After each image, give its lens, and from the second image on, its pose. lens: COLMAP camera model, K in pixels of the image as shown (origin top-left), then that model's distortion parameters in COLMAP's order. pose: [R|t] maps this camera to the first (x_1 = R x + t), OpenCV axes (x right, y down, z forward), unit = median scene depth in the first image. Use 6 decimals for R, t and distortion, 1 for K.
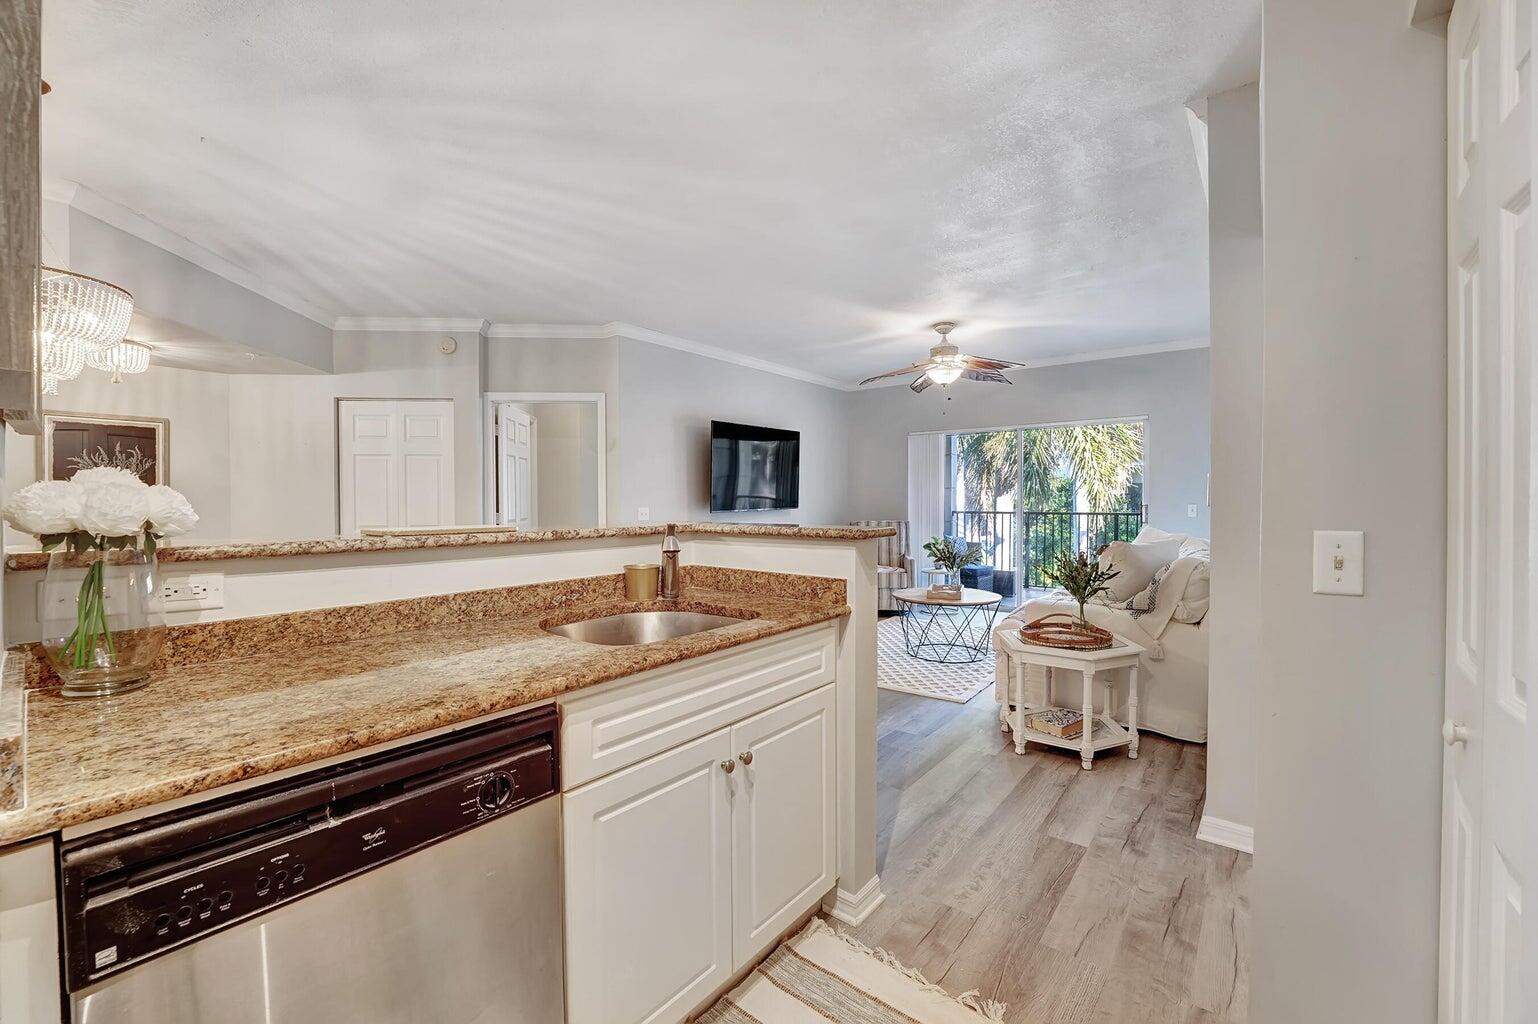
lens RADIAL K [[631.8, 0, 755.6], [0, 631.8, 511.4], [0, 0, 1]] dist [-0.021450, -0.000218]
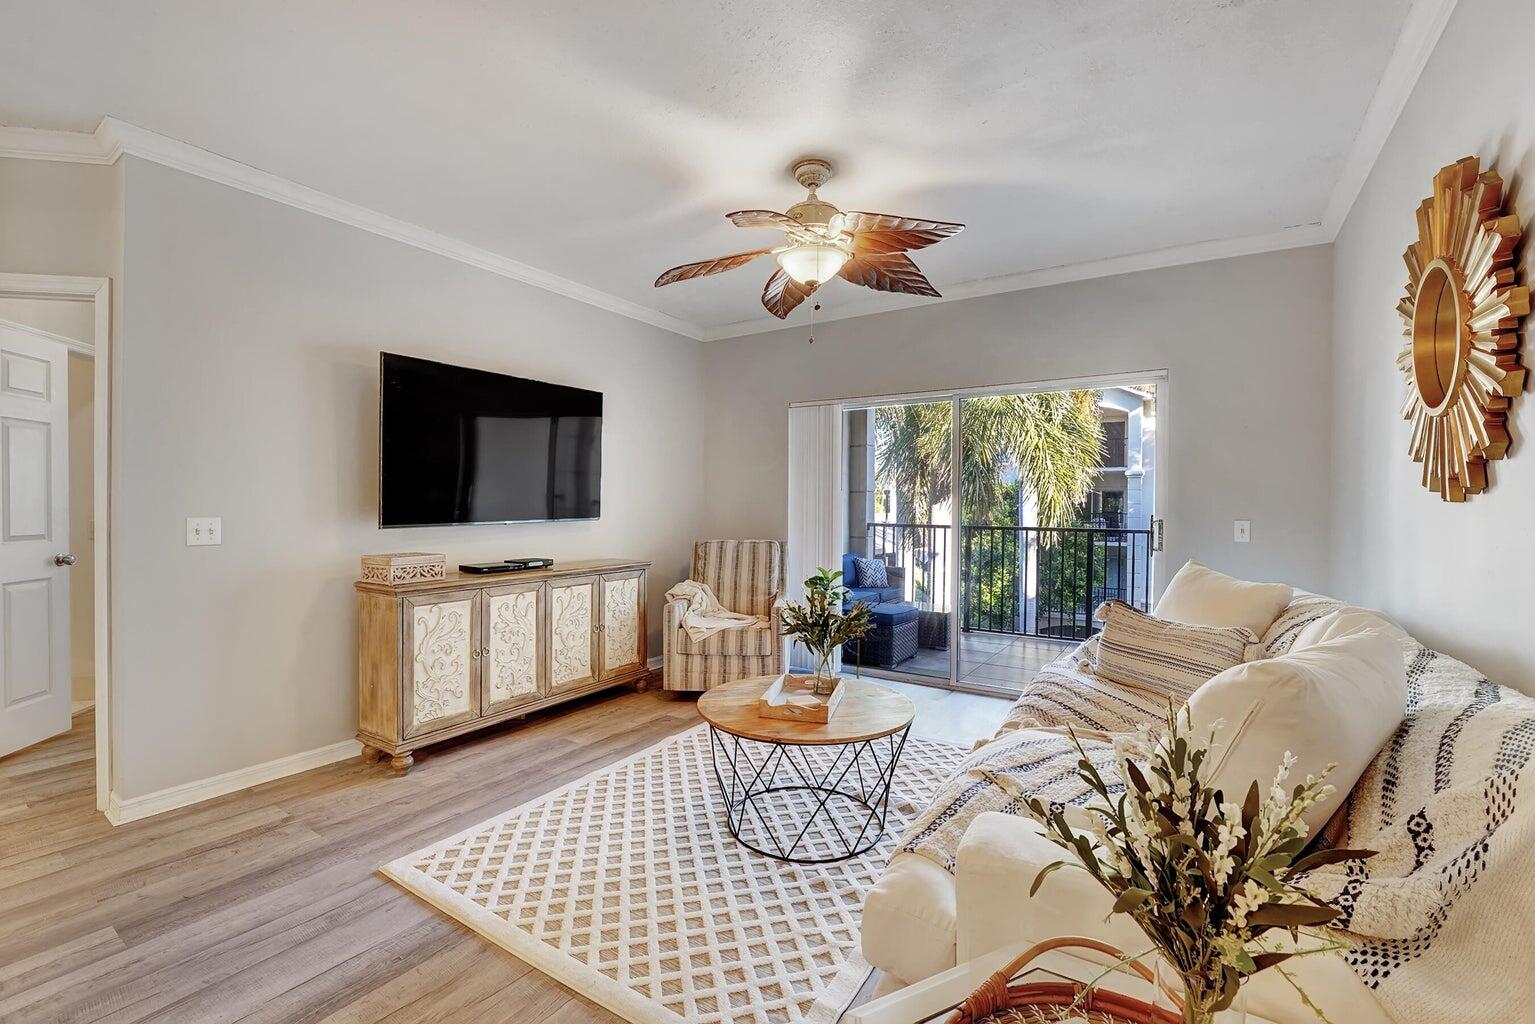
lens RADIAL K [[667.7, 0, 751.6], [0, 667.7, 508.2], [0, 0, 1]] dist [-0.013805, 0.000129]
pose [[0.995651, 0.010940, 0.092519, 0.146014], [-0.009696, 0.999856, -0.013894, -0.007757], [-0.092657, 0.012937, 0.995614, 0.335583]]
